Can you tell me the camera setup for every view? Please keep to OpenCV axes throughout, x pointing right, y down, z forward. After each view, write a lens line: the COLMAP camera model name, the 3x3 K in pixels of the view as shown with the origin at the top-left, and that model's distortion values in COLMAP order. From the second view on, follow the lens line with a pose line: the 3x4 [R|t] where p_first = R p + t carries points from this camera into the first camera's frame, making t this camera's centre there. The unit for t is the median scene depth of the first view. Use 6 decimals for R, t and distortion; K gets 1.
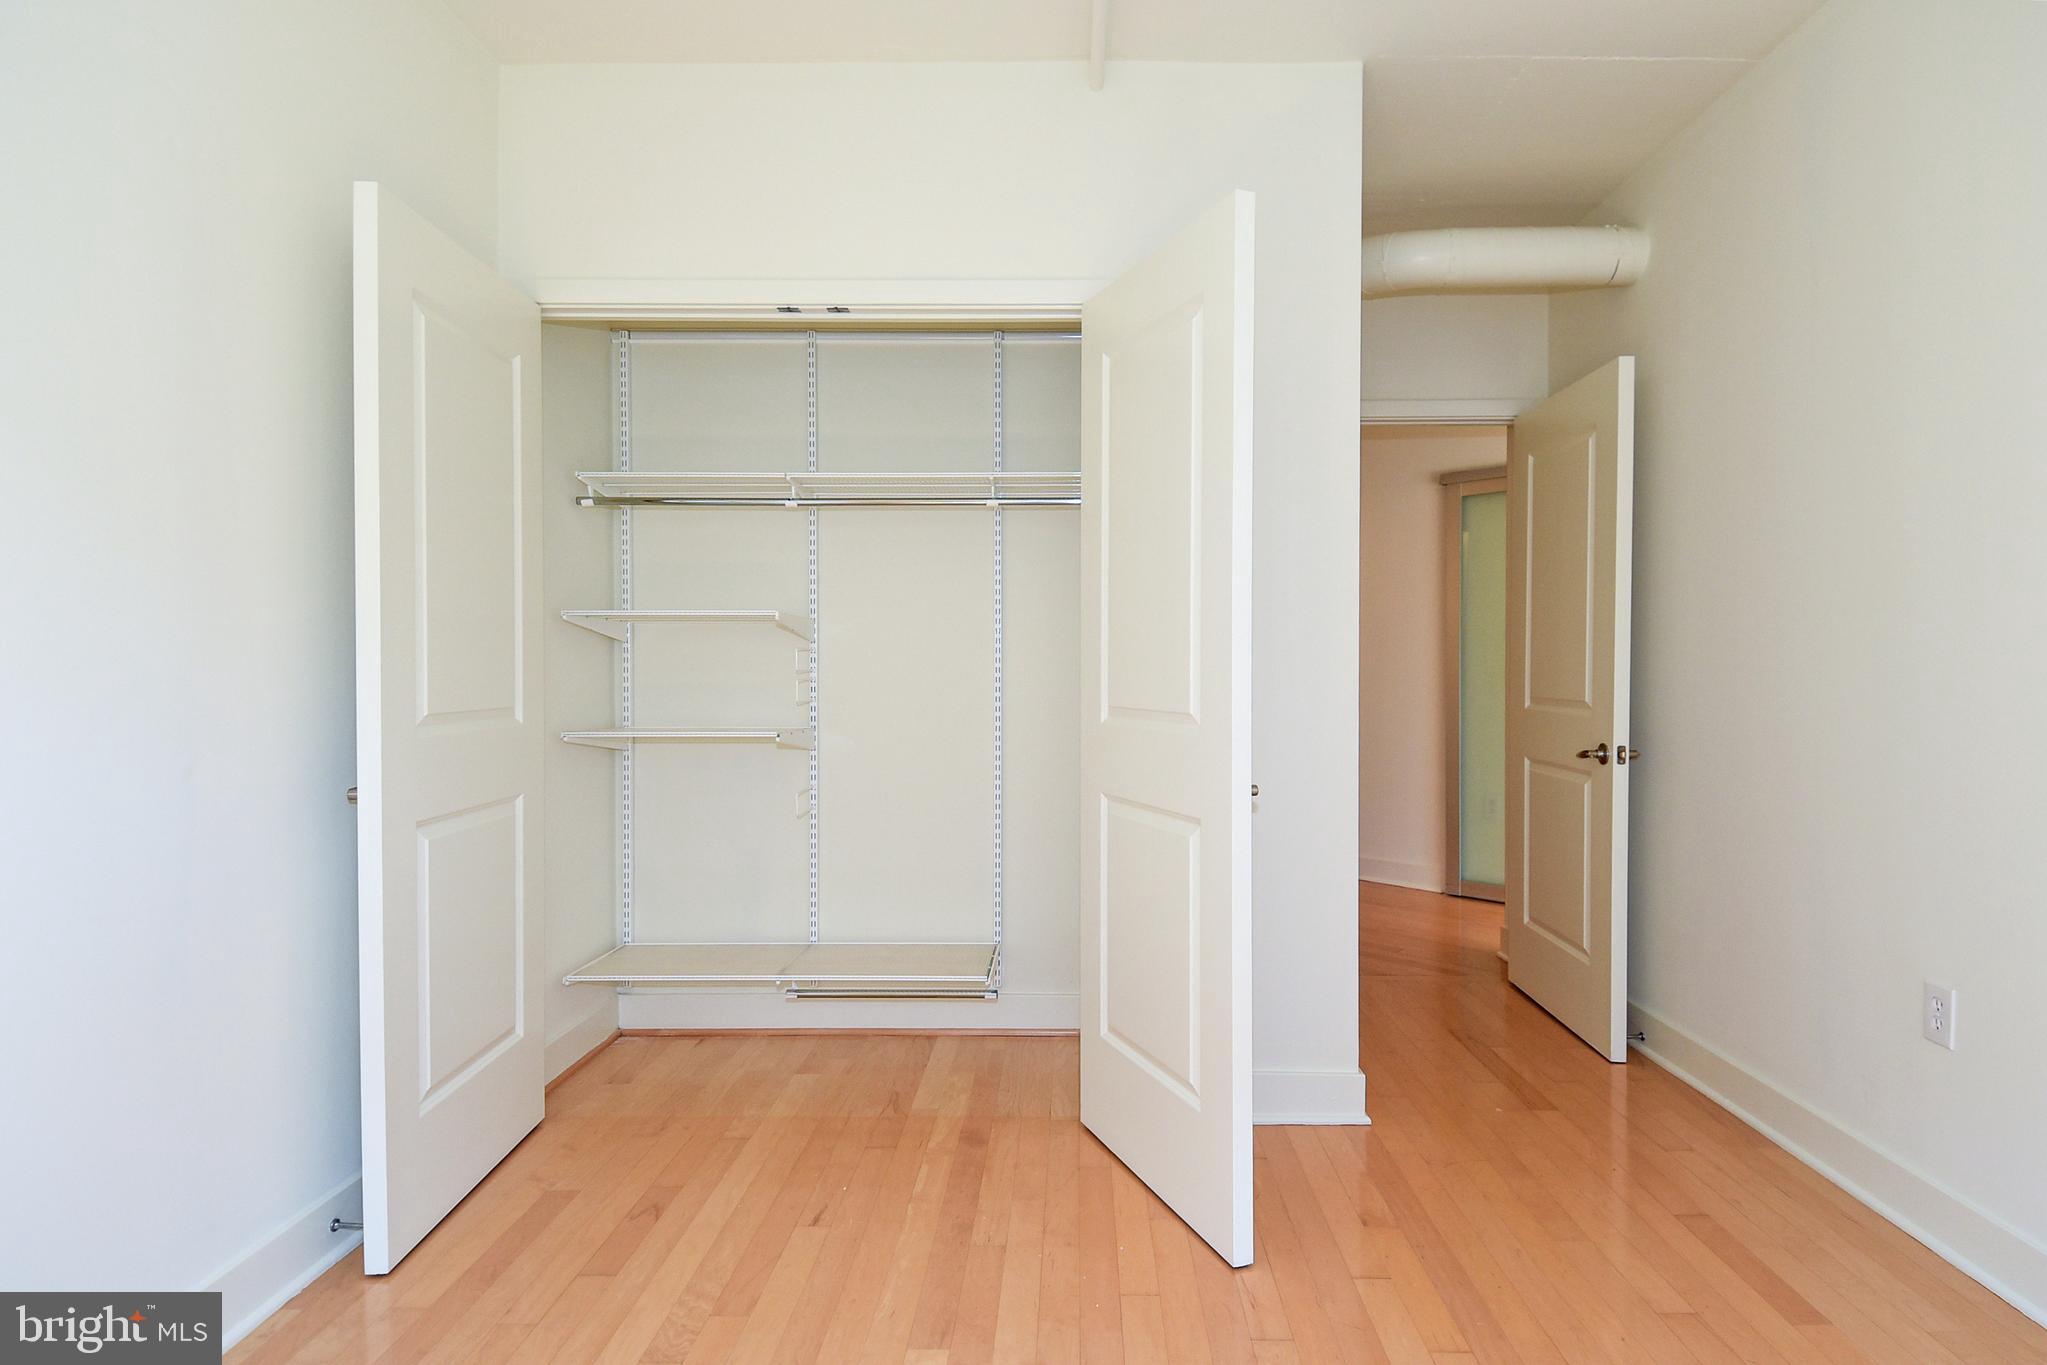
lens RADIAL K [[1068.4, 0, 1185.8], [0, 1068.4, 663.7], [0, 0, 1]] dist [-0.001231, -0.016655]
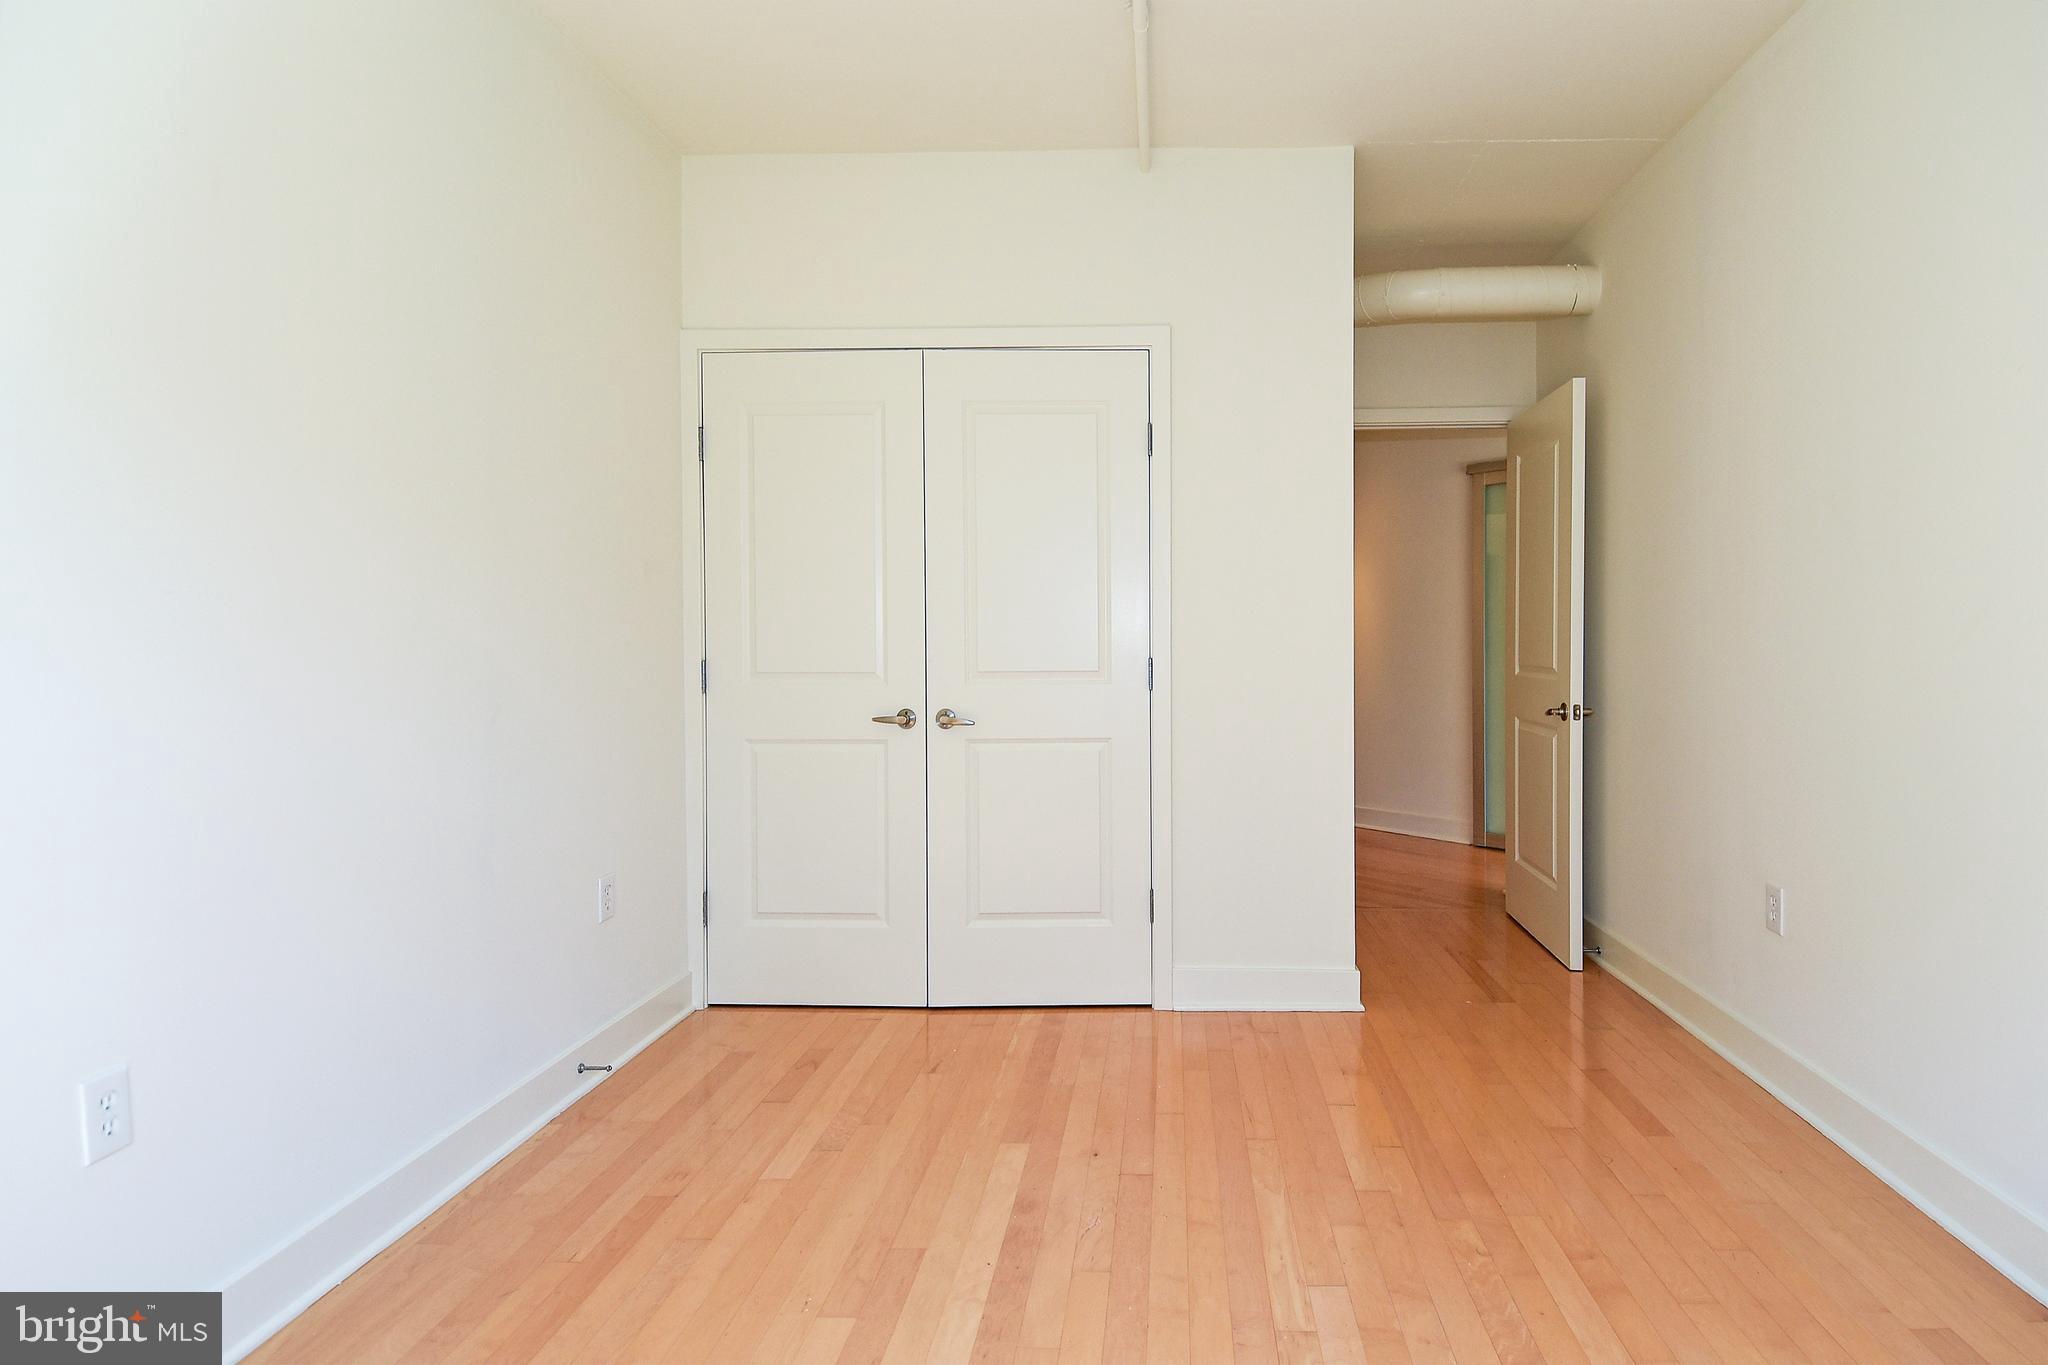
lens RADIAL K [[1089.5, 0, 1022.4], [0, 1089.5, 663.8], [0, 0, 1]] dist [0.052681, -0.050861]
pose [[0.971490, -0.001676, -0.237074, 0.090203], [0.007051, 0.999737, 0.021822, -0.000070], [0.236975, -0.022872, 0.971246, -0.313226]]
